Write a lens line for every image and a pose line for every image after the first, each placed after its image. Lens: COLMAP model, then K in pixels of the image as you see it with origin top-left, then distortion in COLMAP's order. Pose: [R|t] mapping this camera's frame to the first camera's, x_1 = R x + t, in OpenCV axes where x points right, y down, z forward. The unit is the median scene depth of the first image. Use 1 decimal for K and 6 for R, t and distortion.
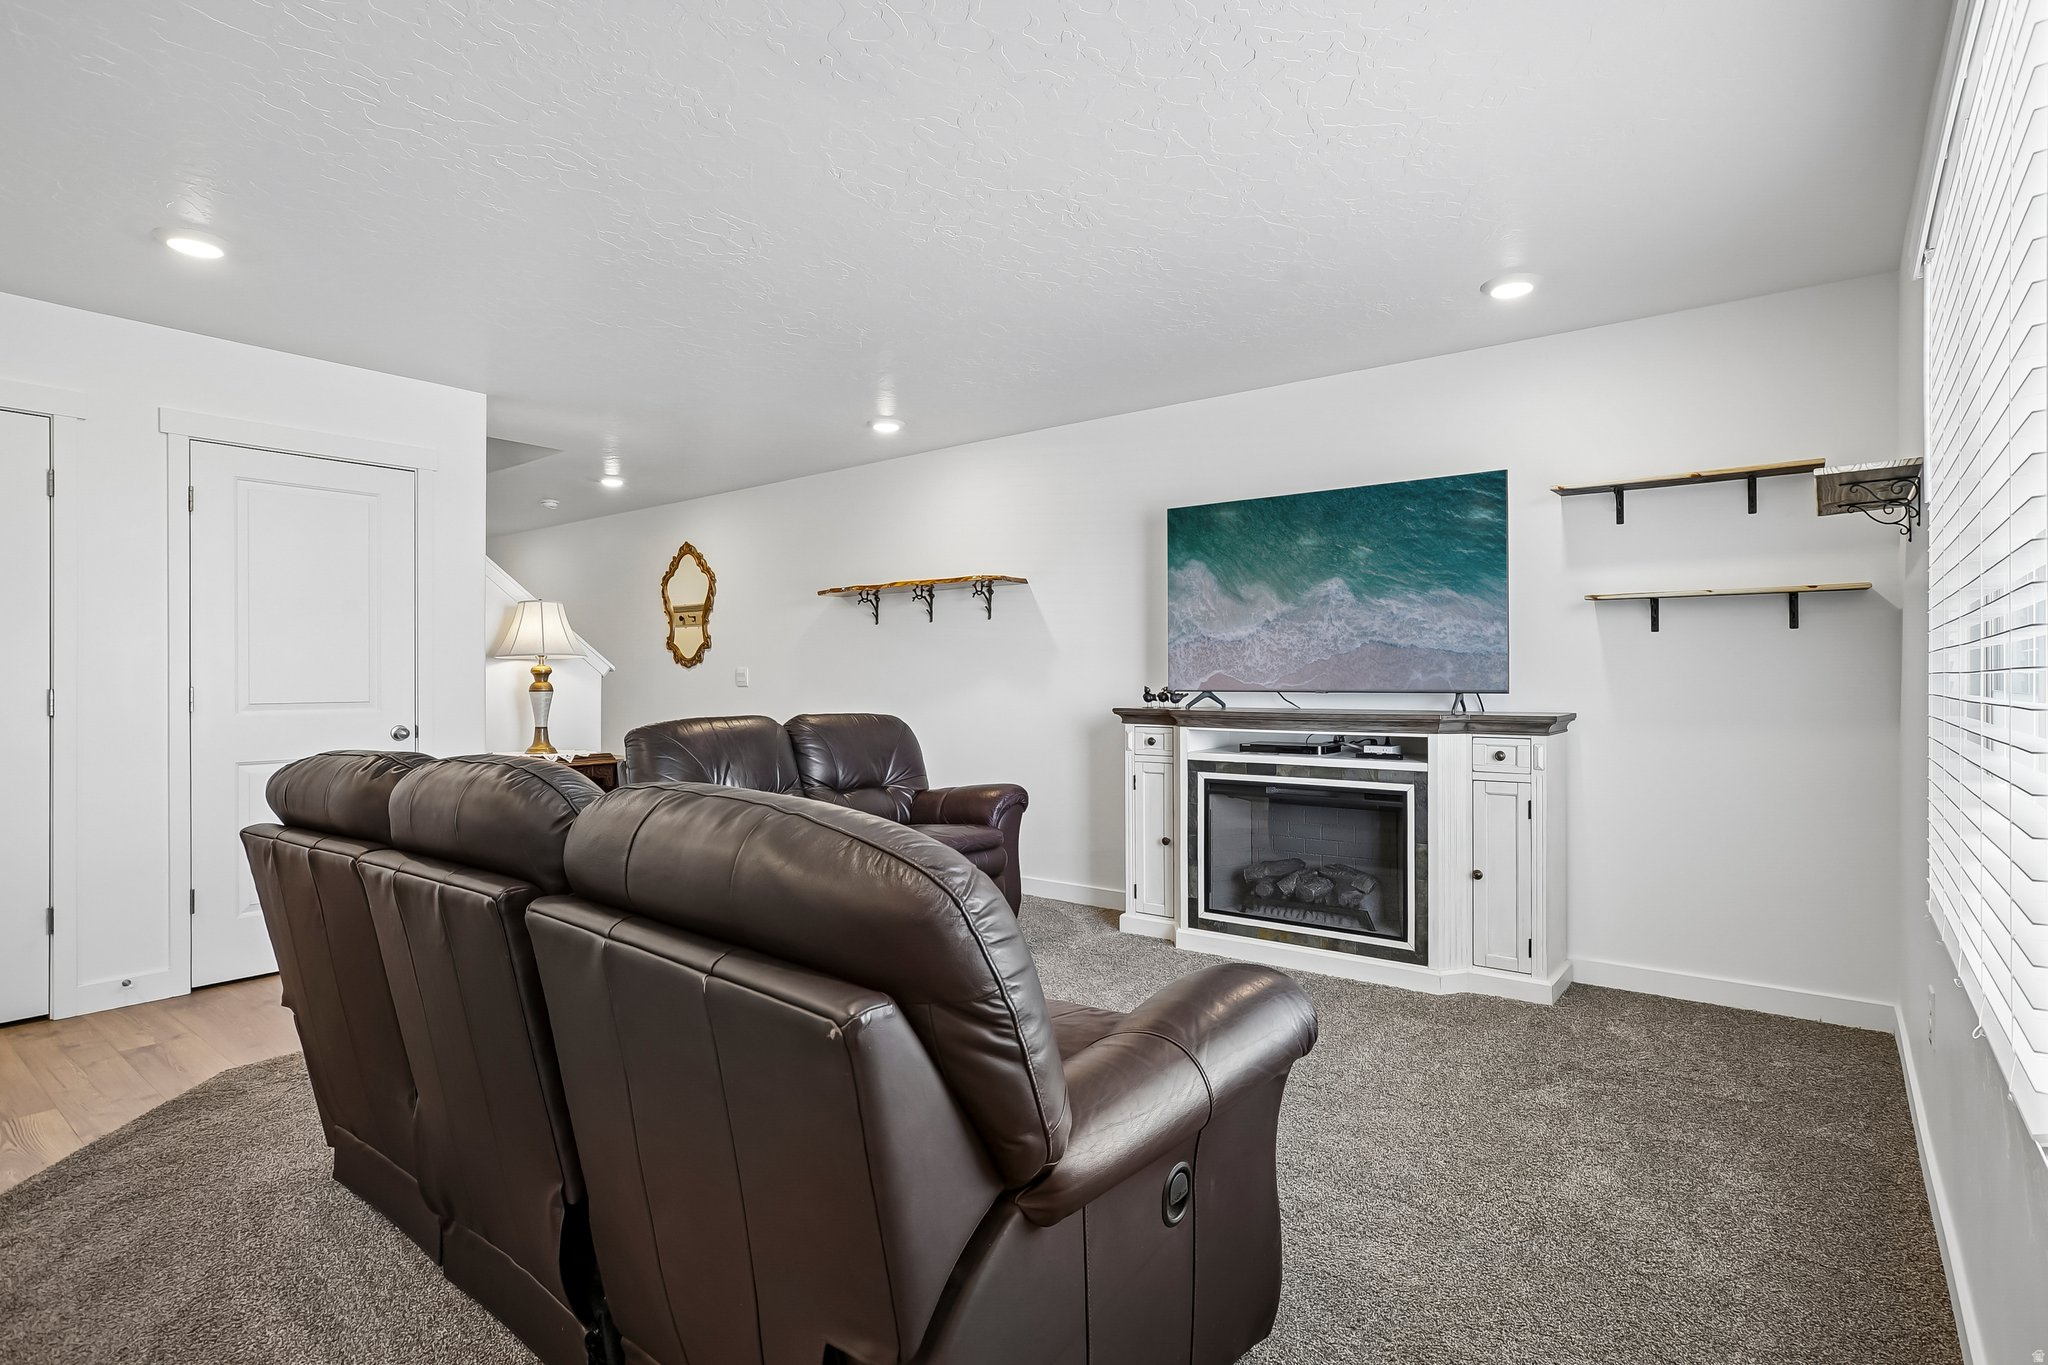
lens RADIAL K [[1003.3, 0, 1020.4], [0, 1003.3, 677.6], [0, 0, 1]] dist [-0.033369, 0.017030]
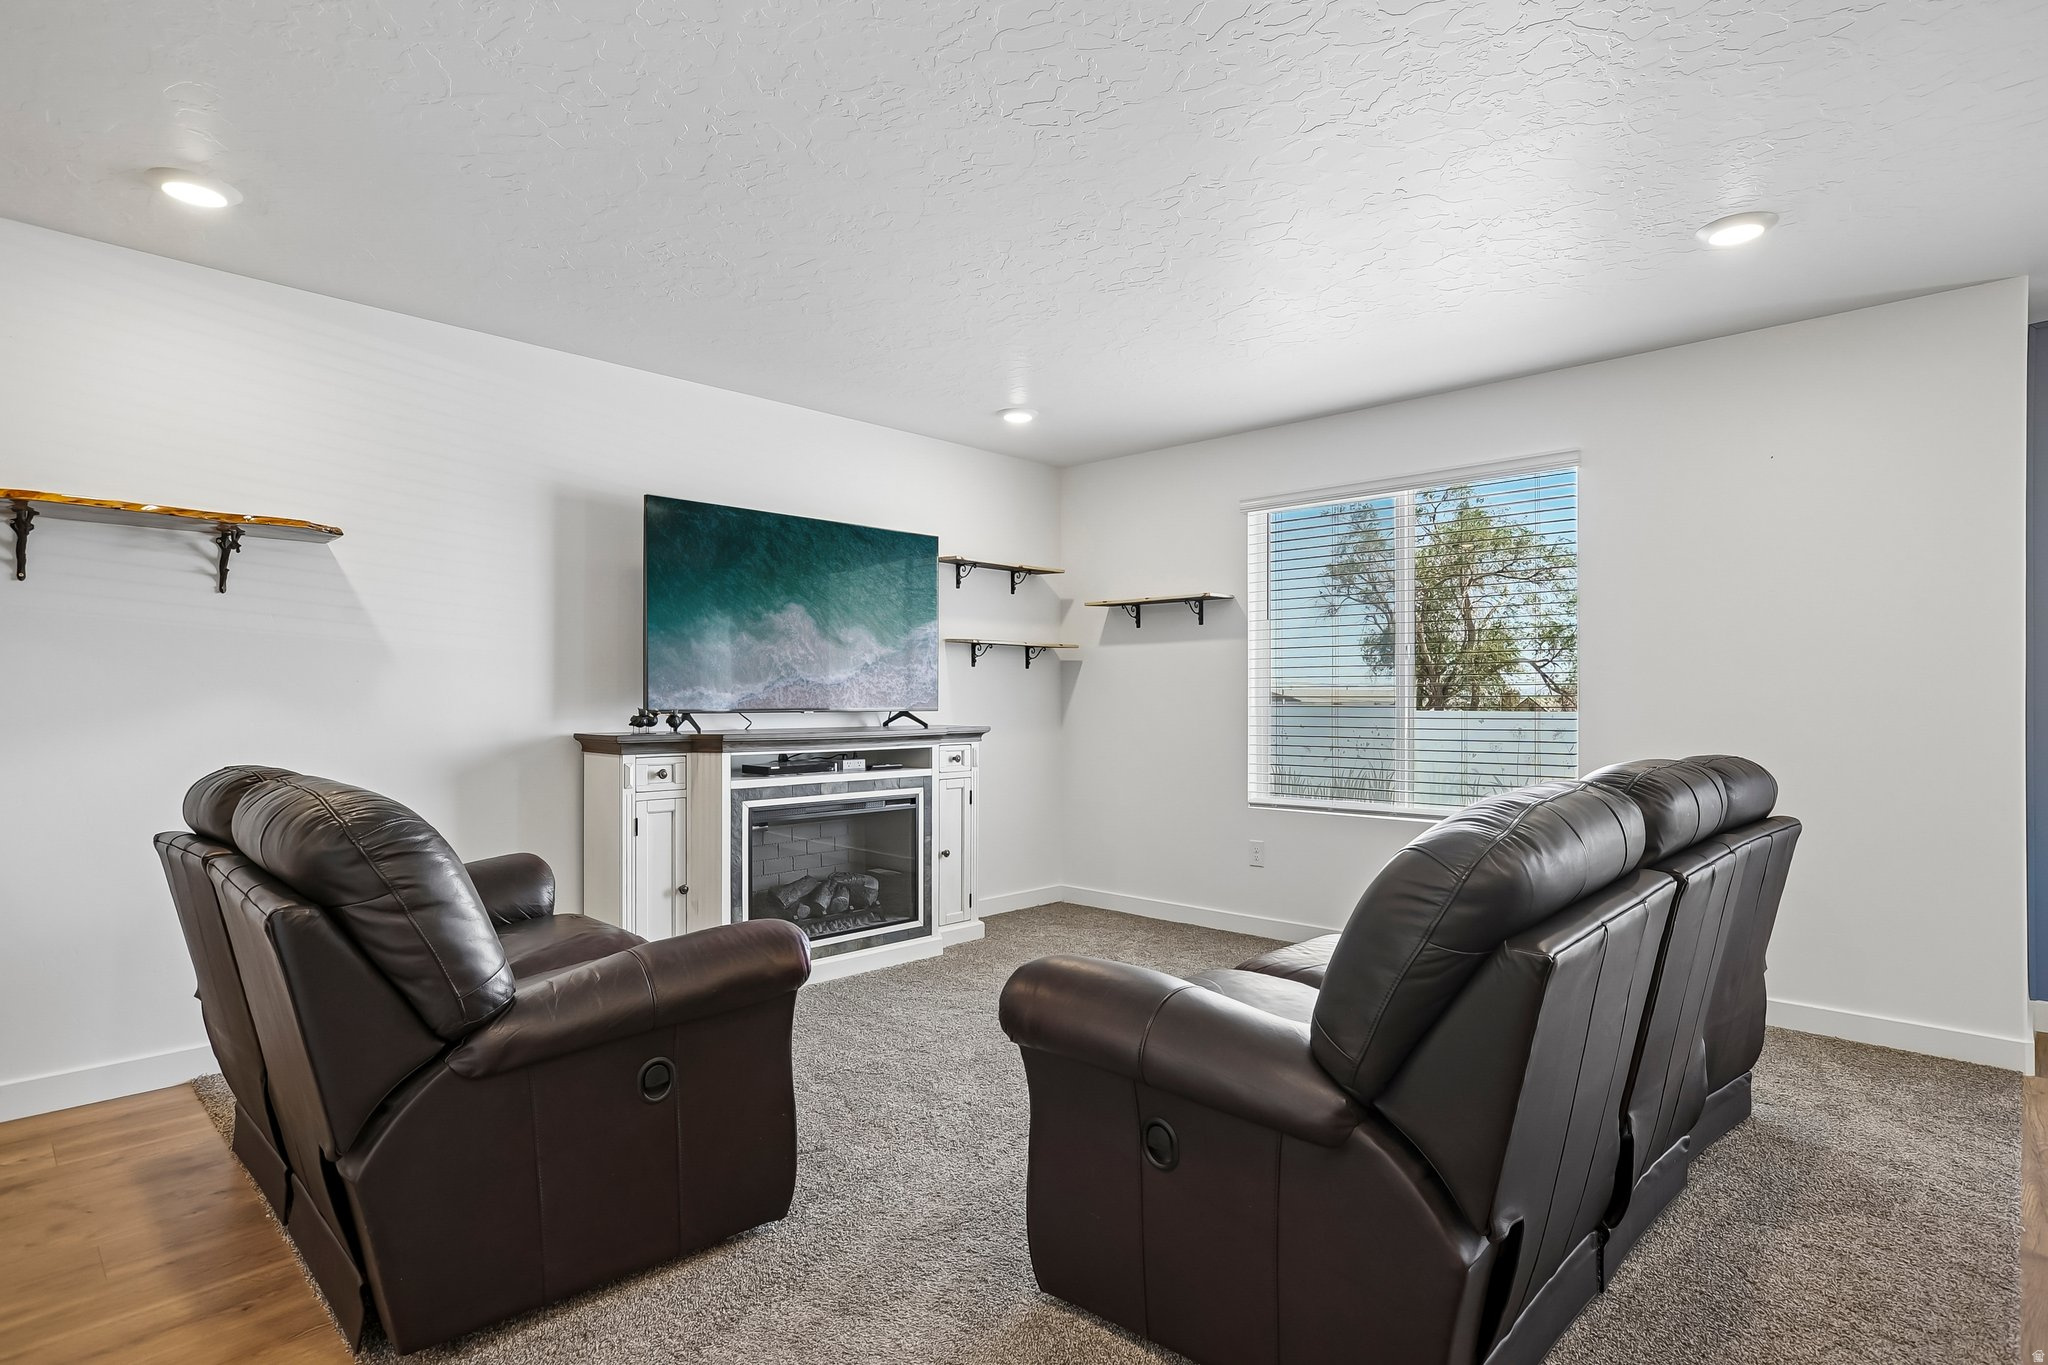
lens RADIAL K [[1072.7, 0, 1064.9], [0, 1072.7, 683.7], [0, 0, 1]] dist [-0.005611, 0.009736]
pose [[0.067563, 0.019136, 0.997531, -0.780765], [0.000199, 0.999816, -0.019194, 0.006540], [-0.997715, 0.001496, 0.067547, 0.652224]]
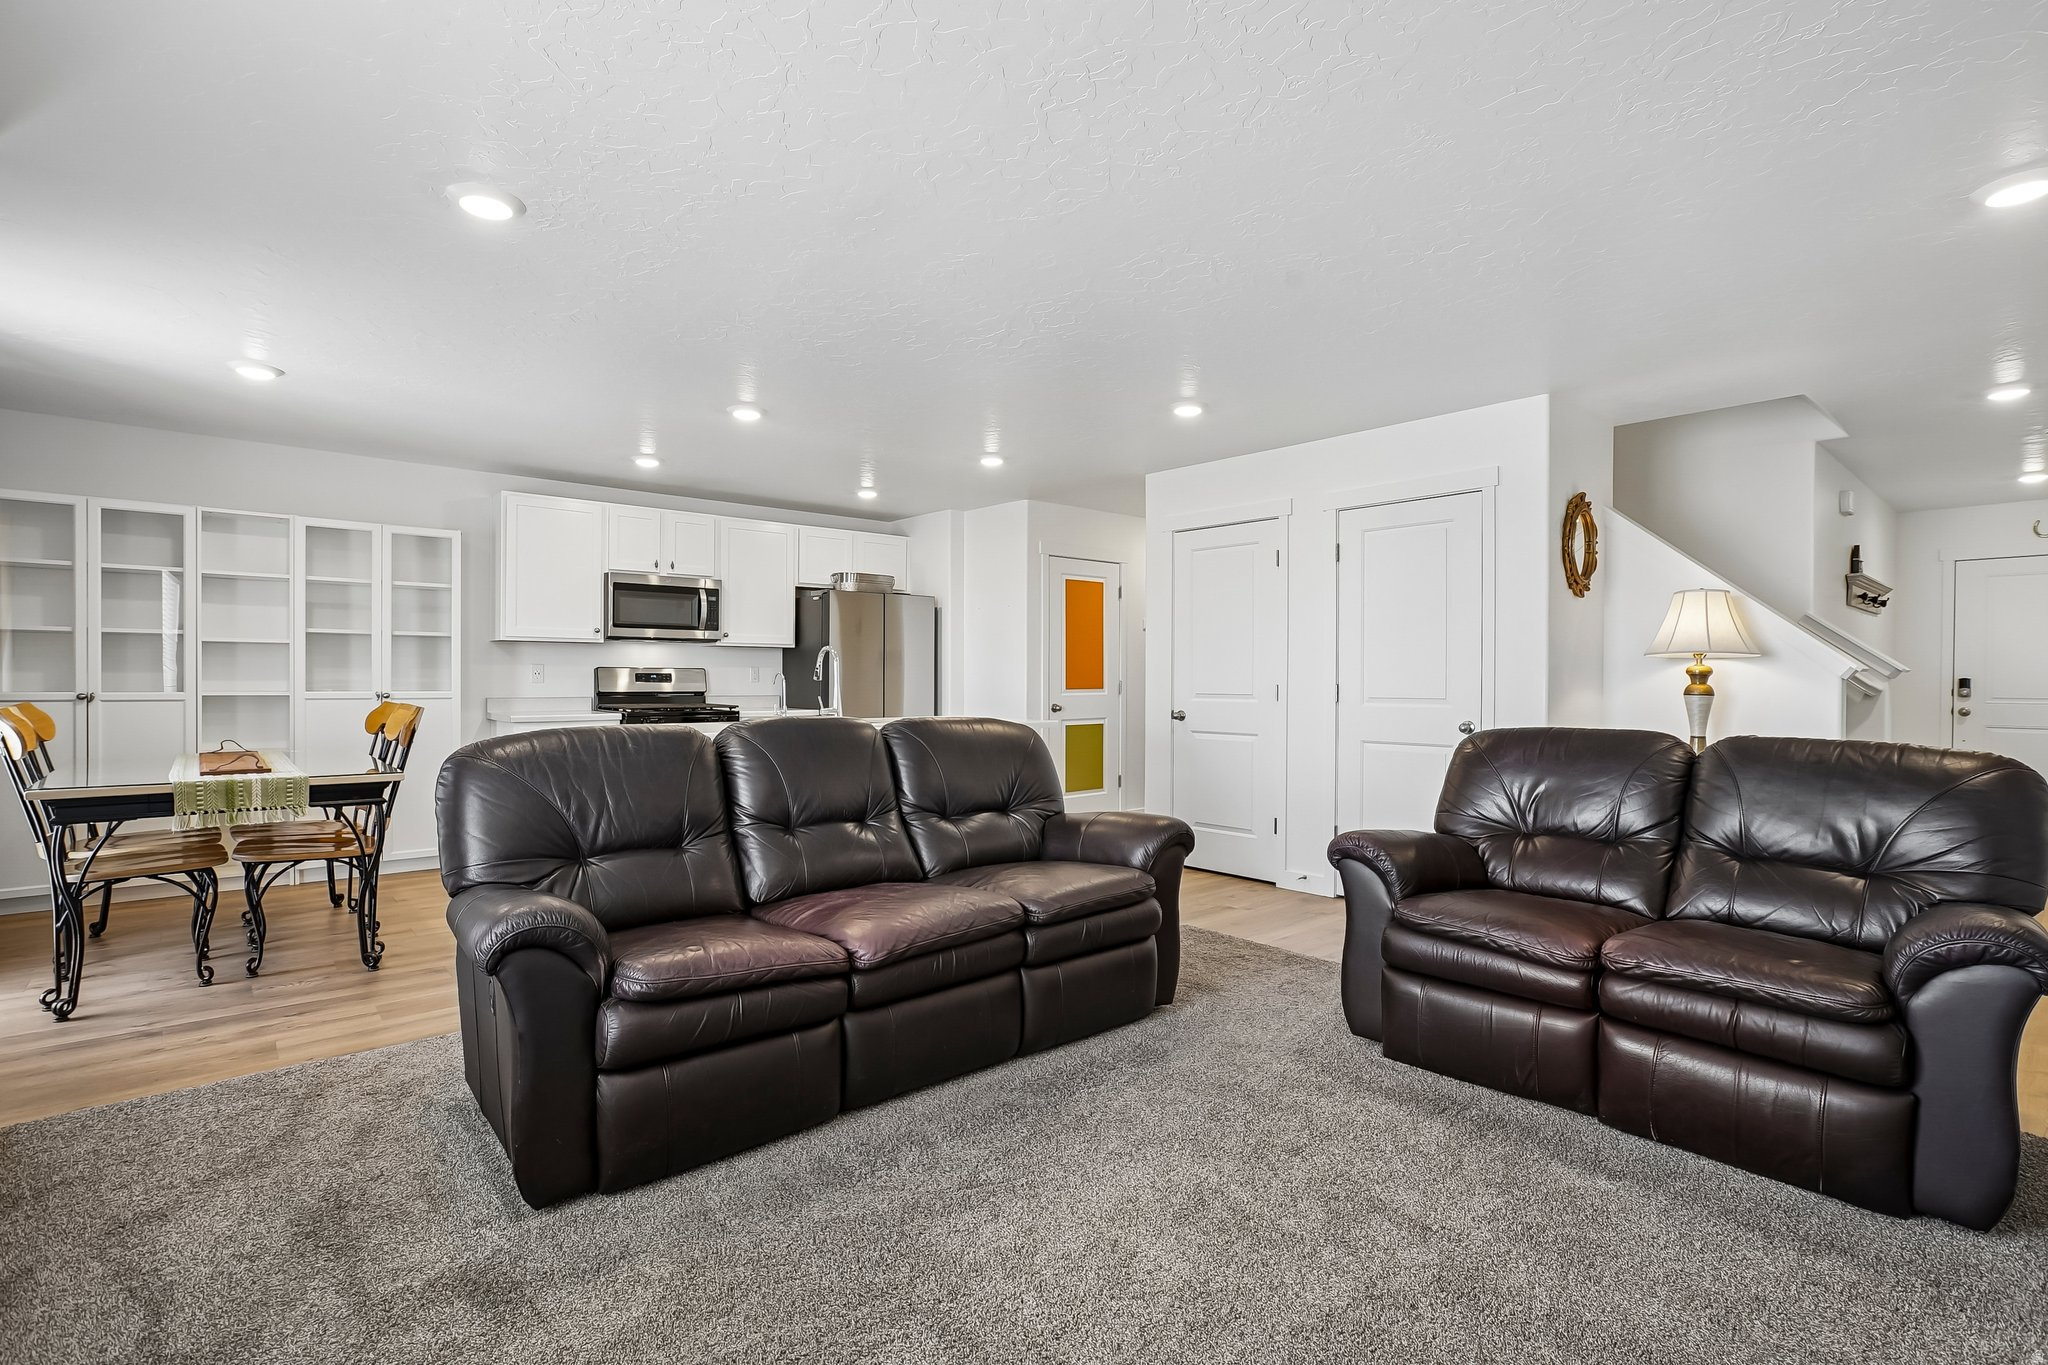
lens RADIAL K [[970.0, 0, 1035.4], [0, 970.0, 681.5], [0, 0, 1]] dist [-0.033745, 0.017943]
pose [[-0.176338, 0.004084, -0.984321, 0.537011], [-0.005330, 0.999973, 0.005103, 0.000976], [0.984315, 0.006146, -0.176311, 0.721215]]
